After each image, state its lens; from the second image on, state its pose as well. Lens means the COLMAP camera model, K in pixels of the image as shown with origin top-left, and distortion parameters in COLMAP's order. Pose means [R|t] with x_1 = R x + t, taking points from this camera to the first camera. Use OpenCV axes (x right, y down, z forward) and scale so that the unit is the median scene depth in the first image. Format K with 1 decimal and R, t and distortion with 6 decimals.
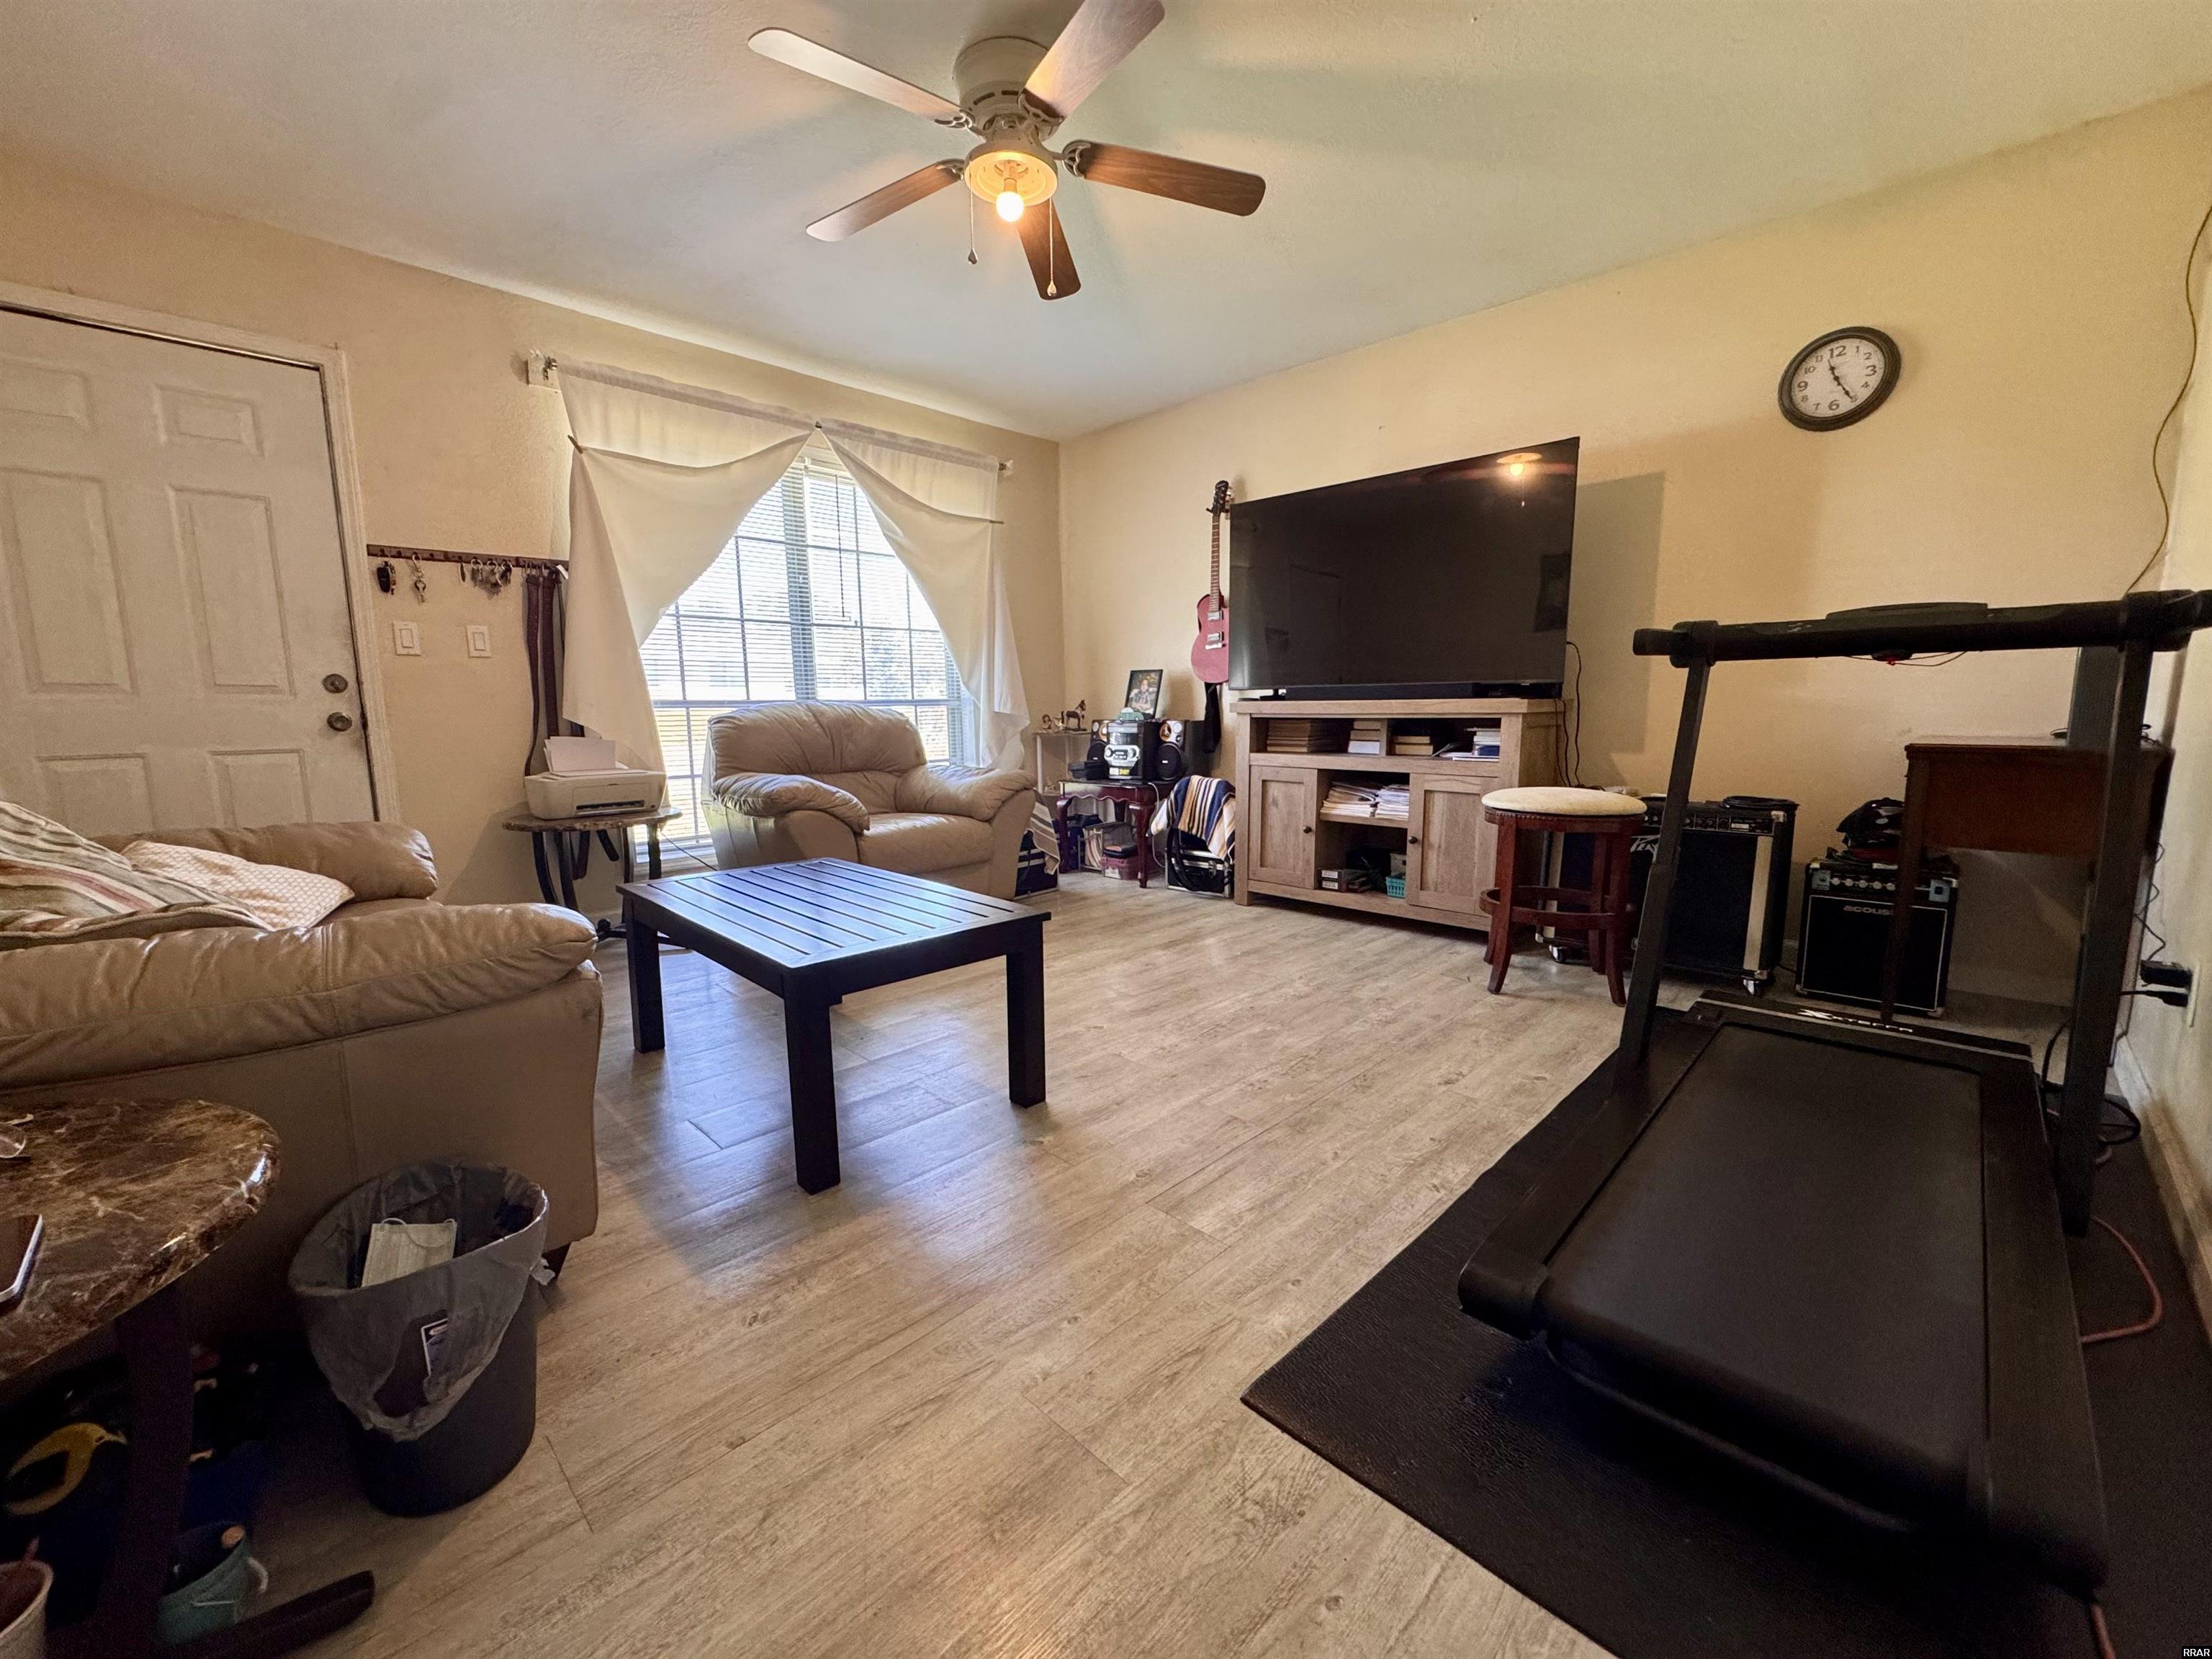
lens RADIAL K [[878.9, 0, 1095.9], [0, 878.9, 827.2], [0, 0, 1]] dist [-0.002464, 0.000626]
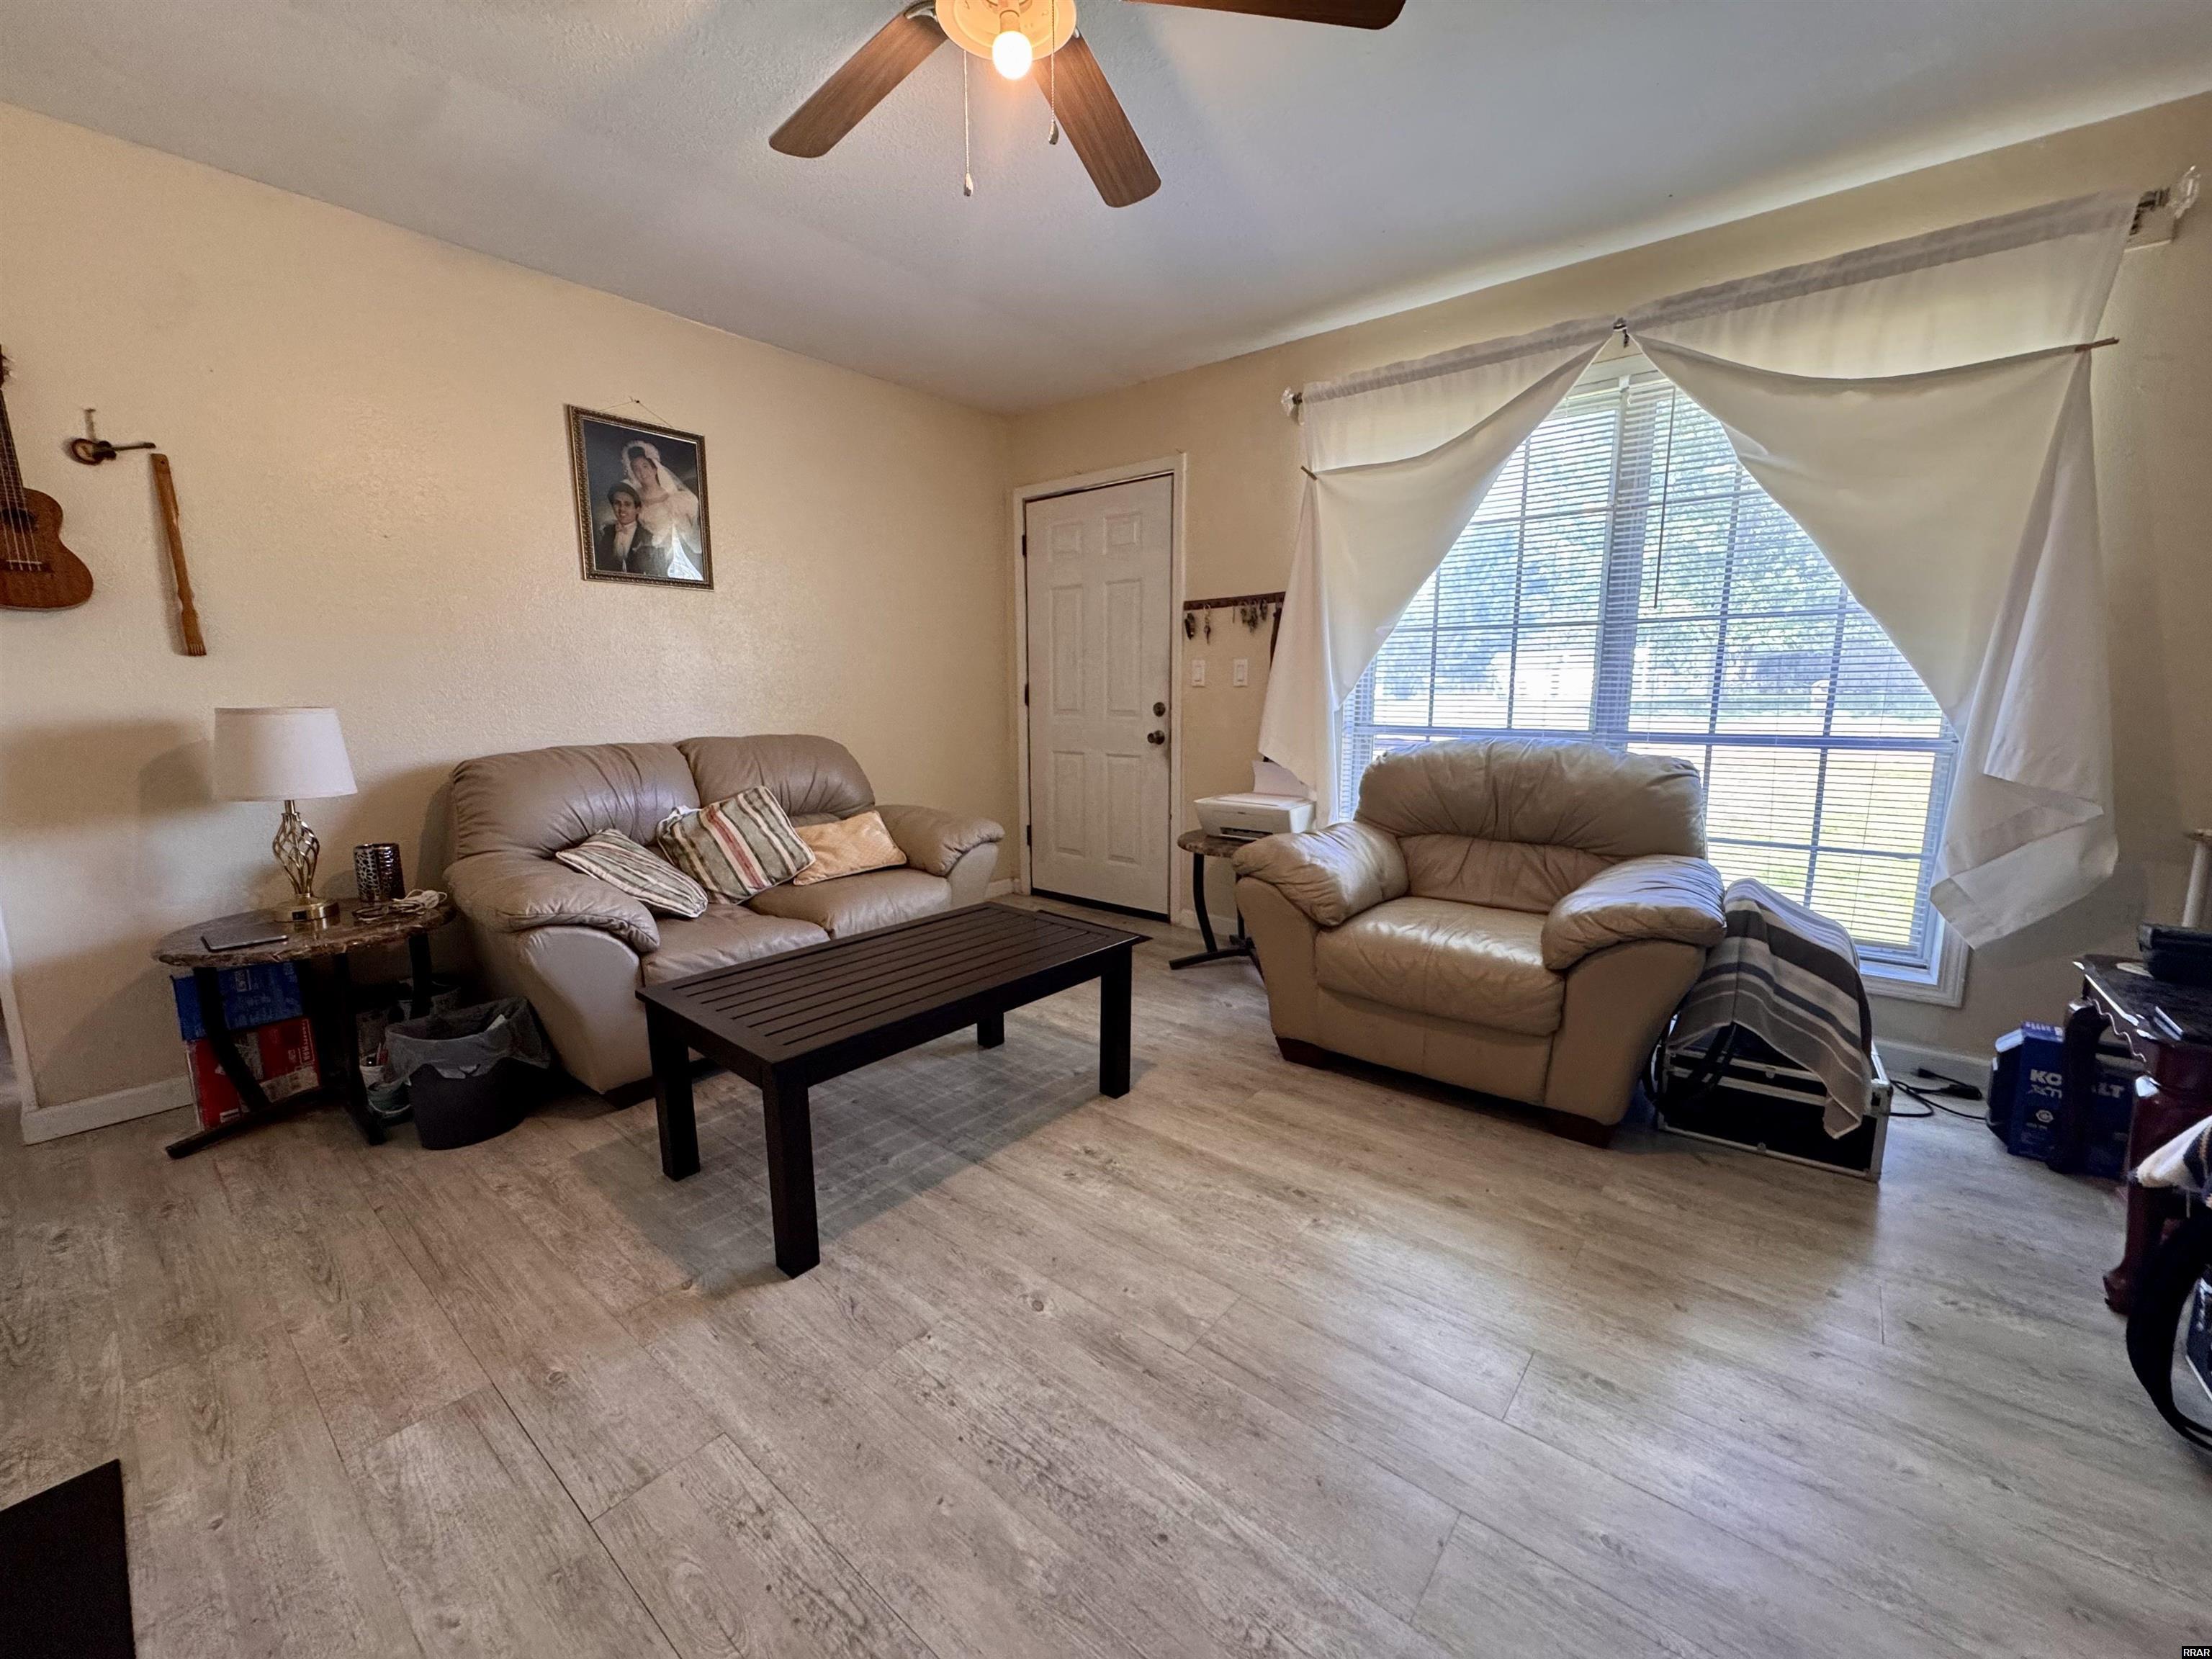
lens RADIAL K [[878.9, 0, 1098.2], [0, 878.9, 826.8], [0, 0, 1]] dist [-0.002464, 0.000626]
pose [[0.098779, 0.165750, -0.981208, 0.458456], [-0.132247, 0.979471, 0.152143, -0.172305], [0.986283, 0.114734, 0.118672, 0.736500]]
